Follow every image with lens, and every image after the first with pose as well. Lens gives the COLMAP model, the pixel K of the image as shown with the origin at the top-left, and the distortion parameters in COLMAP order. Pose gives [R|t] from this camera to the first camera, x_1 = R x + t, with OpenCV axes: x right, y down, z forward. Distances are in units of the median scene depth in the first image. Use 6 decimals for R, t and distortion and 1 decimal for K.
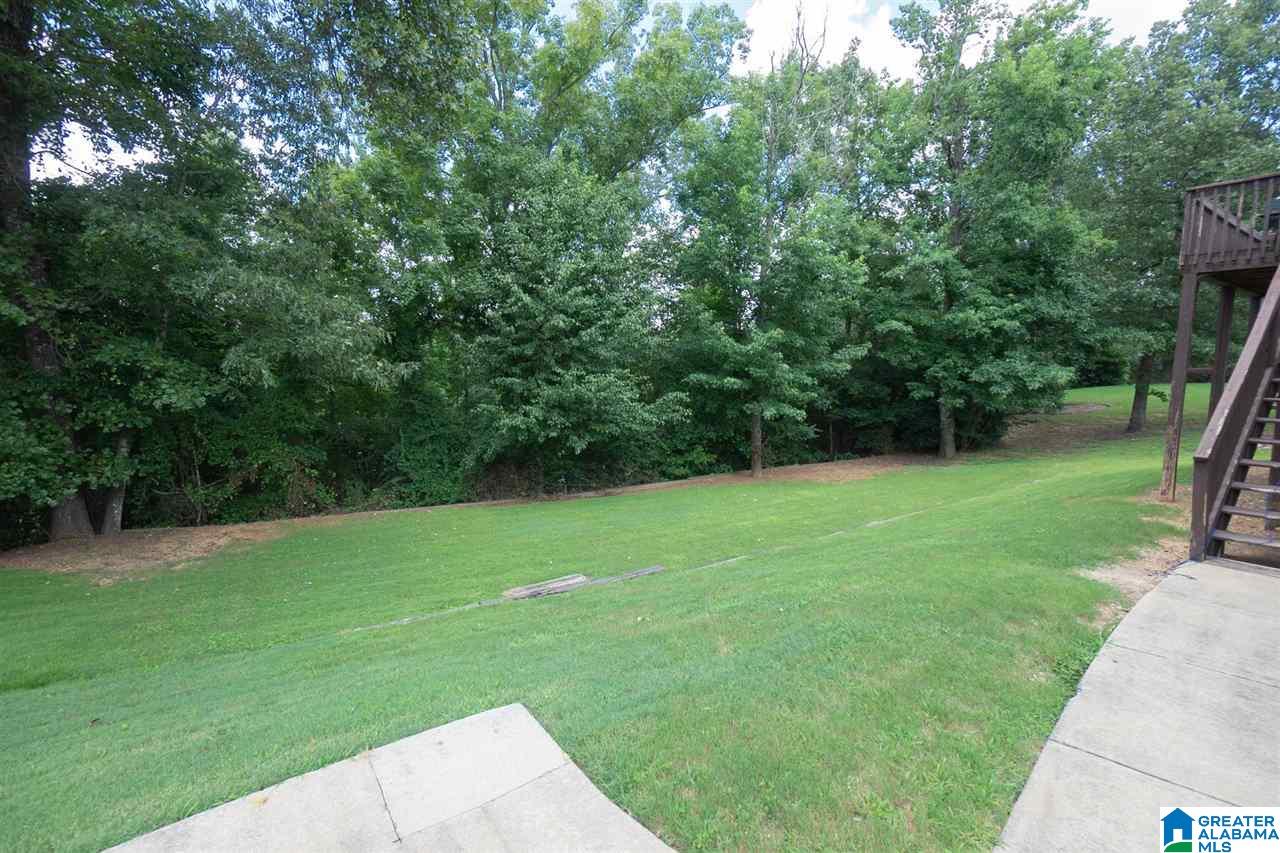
lens RADIAL K [[569.4, 0, 645.8], [0, 569.4, 406.7], [0, 0, 1]] dist [-0.006877, 0.000067]
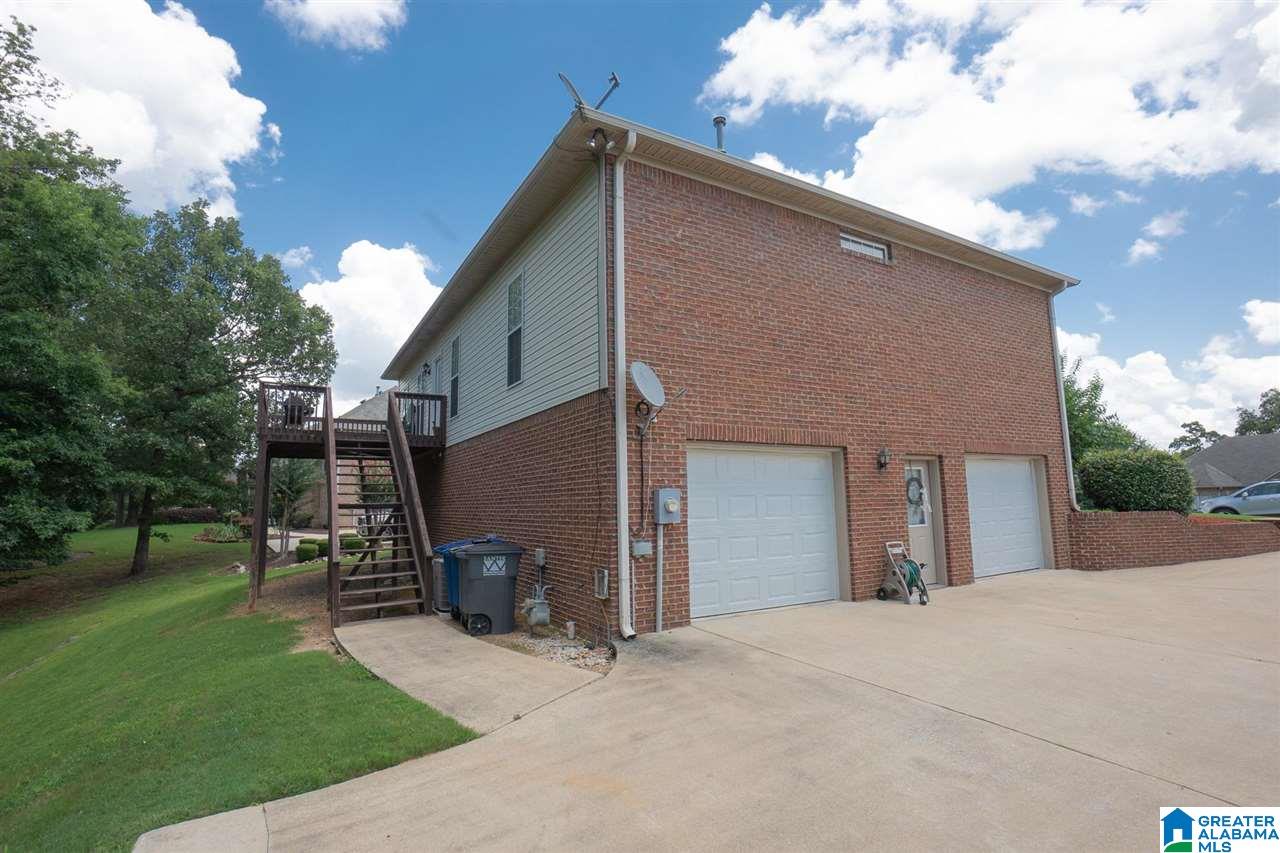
lens RADIAL K [[593.0, 0, 643.4], [0, 593.0, 424.5], [0, 0, 1]] dist [-0.003763, -0.000066]
pose [[0.076530, 0.116530, 0.990234, -0.173660], [0.099035, 0.987347, -0.123844, 0.000743], [-0.992137, 0.107545, 0.064022, -0.007432]]
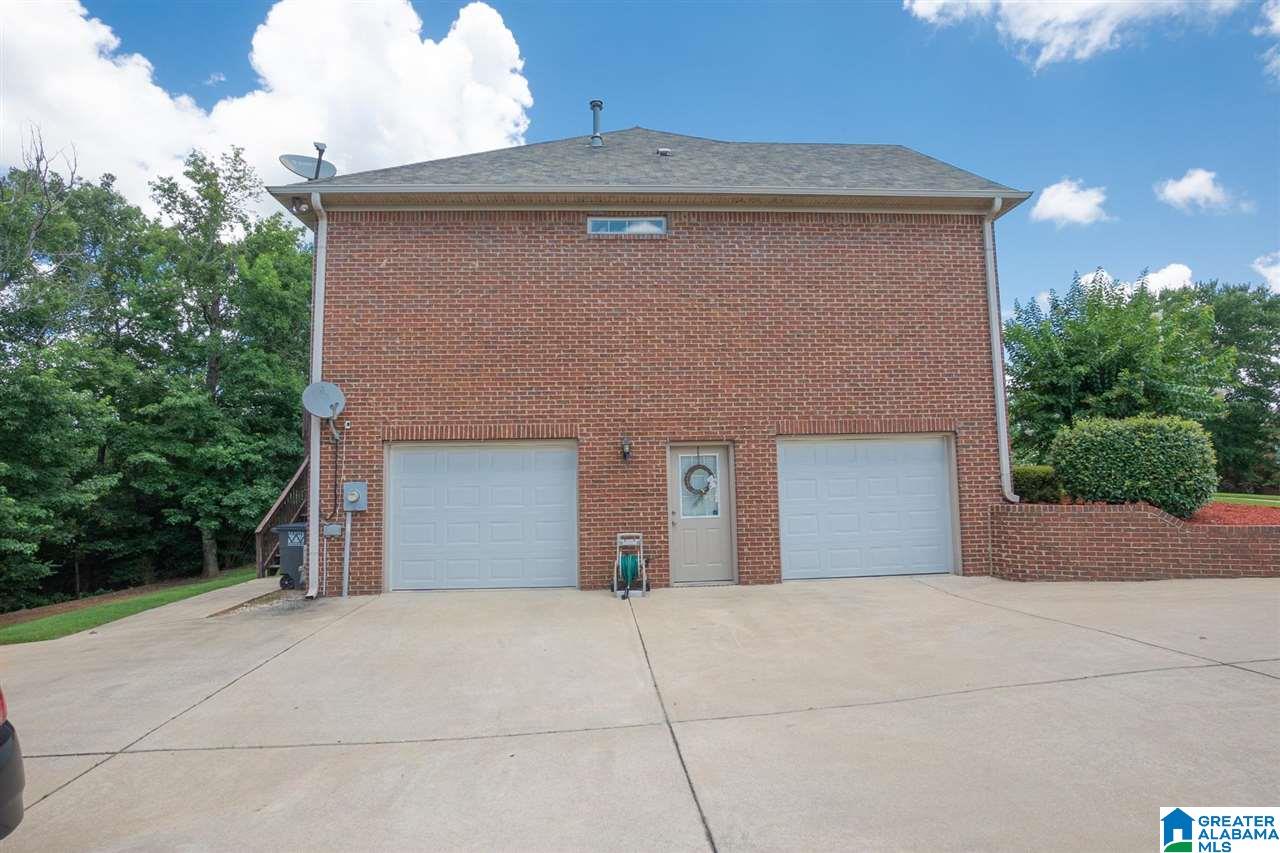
lens RADIAL K [[640.9, 0, 637.4], [0, 640.9, 424.0], [0, 0, 1]] dist [-0.006199, 0.003192]
pose [[0.528532, 0.055577, 0.847092, -0.105746], [0.093379, 0.987993, -0.123083, 0.031548], [-0.843762, 0.144154, 0.516996, -0.428144]]
